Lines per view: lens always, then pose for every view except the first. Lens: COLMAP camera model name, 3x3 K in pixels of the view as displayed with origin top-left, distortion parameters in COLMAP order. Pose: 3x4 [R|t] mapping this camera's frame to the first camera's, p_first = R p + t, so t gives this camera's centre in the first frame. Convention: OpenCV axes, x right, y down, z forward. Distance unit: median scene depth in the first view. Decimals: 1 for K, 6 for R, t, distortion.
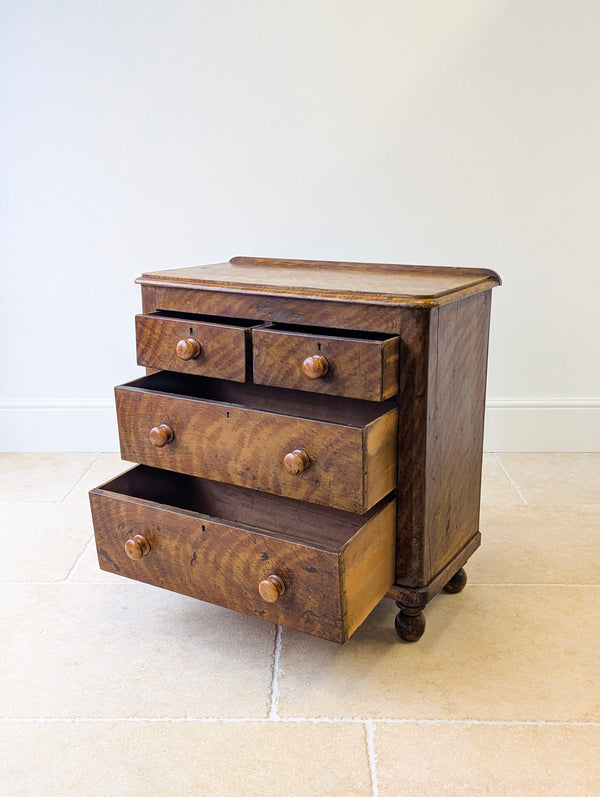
lens RADIAL K [[850.9, 0, 290.3], [0, 850.9, 401.1], [0, 0, 1]] dist [0.098277, -0.155777]
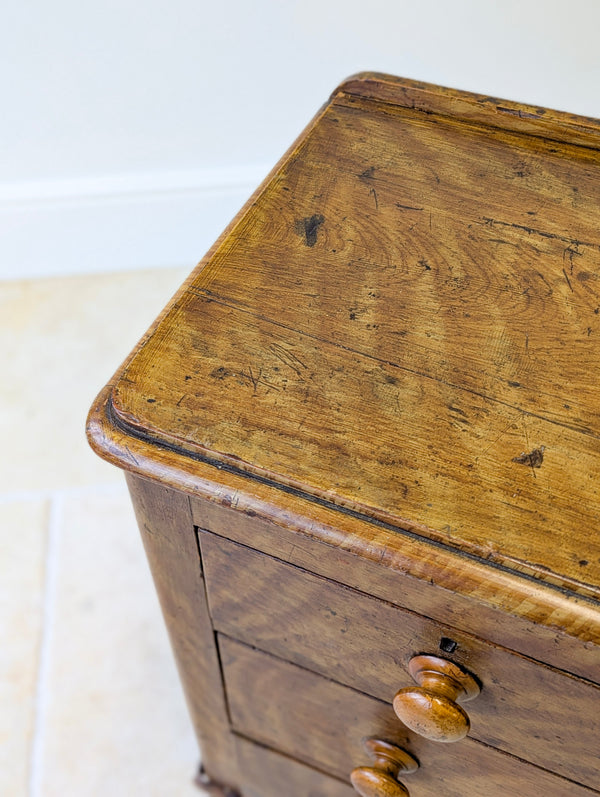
lens RADIAL K [[849.7, 0, 300.0], [0, 849.7, 398.5], [0, 0, 1]] dist [0.124120, -0.295424]
pose [[0.987631, -0.115507, 0.106033, -0.166590], [0.034238, 0.818803, 0.573053, -0.321470], [-0.153012, -0.562335, 0.812630, 0.907453]]
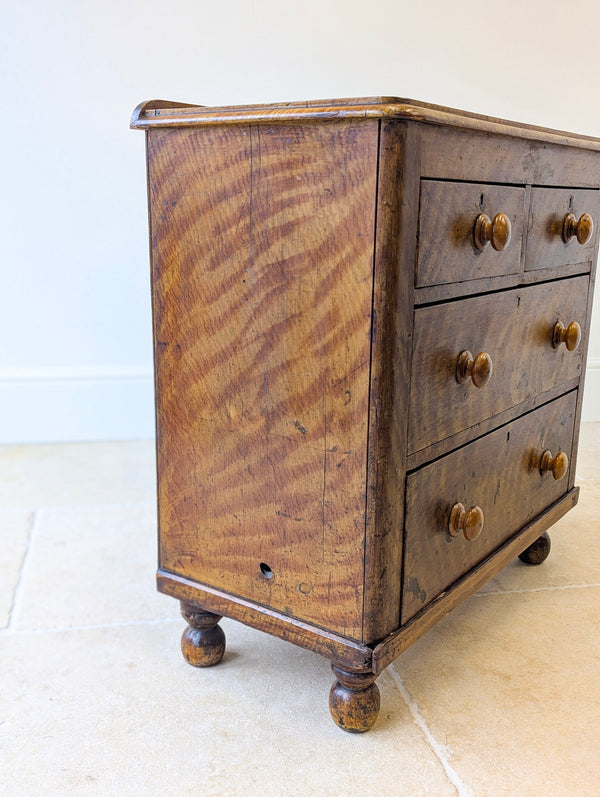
lens RADIAL K [[849.7, 0, 300.0], [0, 849.7, 398.5], [0, 0, 1]] dist [0.124120, -0.295424]
pose [[0.063205, -0.223070, 0.972751, -0.723846], [0.234576, 0.950714, 0.202775, -0.115697], [-0.970041, 0.215368, 0.112417, 1.166476]]
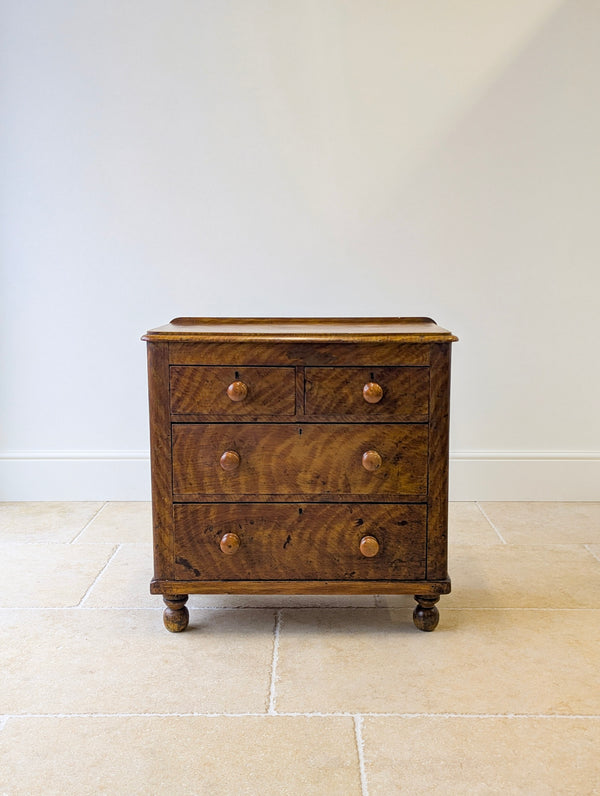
lens RADIAL K [[848.6, 0, 300.0], [0, 848.6, 398.0], [0, 0, 1]] dist [0.124120, -0.295424]
pose [[0.852330, -0.071840, 0.518047, -0.625747], [0.128496, 0.988925, -0.074273, 0.032038], [-0.506973, 0.129872, 0.852122, 0.058408]]
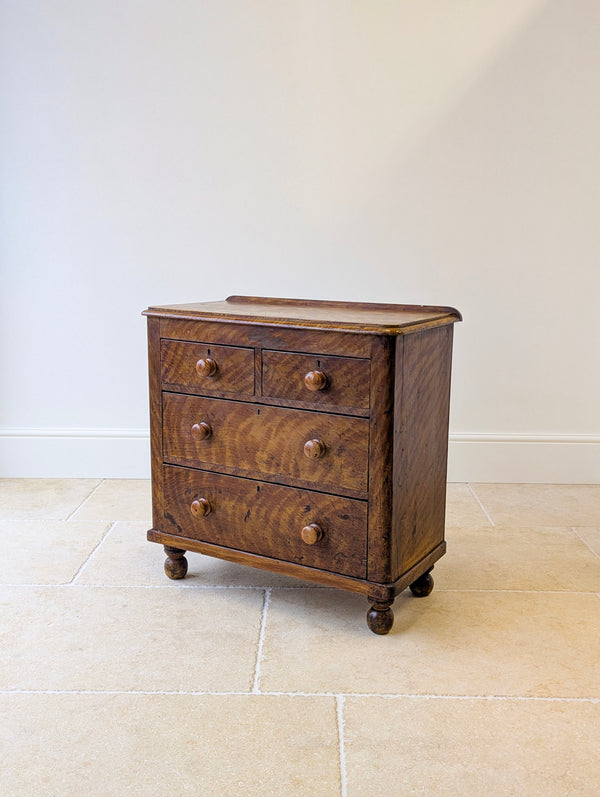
lens RADIAL K [[849.7, 0, 300.0], [0, 849.7, 398.5], [0, 0, 1]] dist [0.124120, -0.295424]
pose [[0.999800, 0.014283, 0.013977, 0.016123], [-0.013292, 0.997556, -0.068589, 0.053992], [-0.014922, 0.068390, 0.997547, -0.143704]]
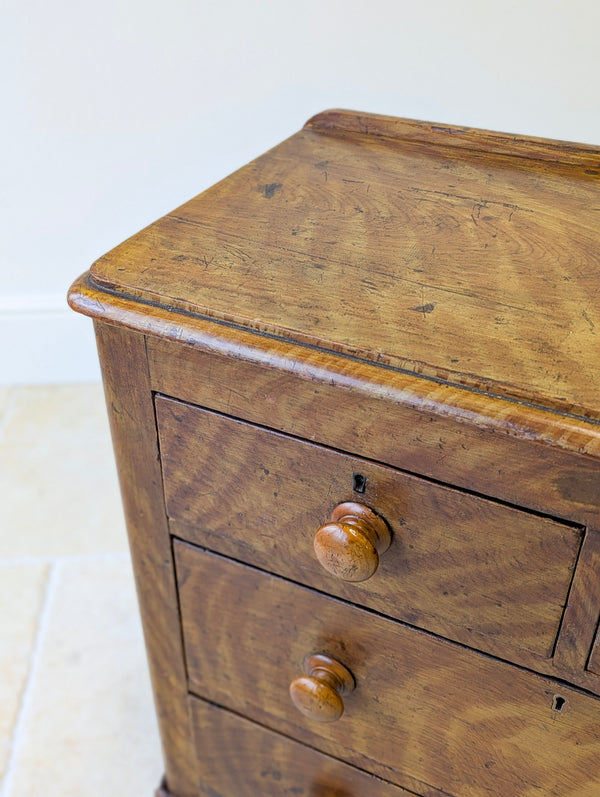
lens RADIAL K [[849.7, 0, 300.0], [0, 849.7, 398.5], [0, 0, 1]] dist [0.124120, -0.295424]
pose [[0.994586, -0.054486, 0.088491, -0.147531], [0.020041, 0.936112, 0.351130, -0.237059], [-0.101969, -0.347456, 0.932136, 0.798414]]
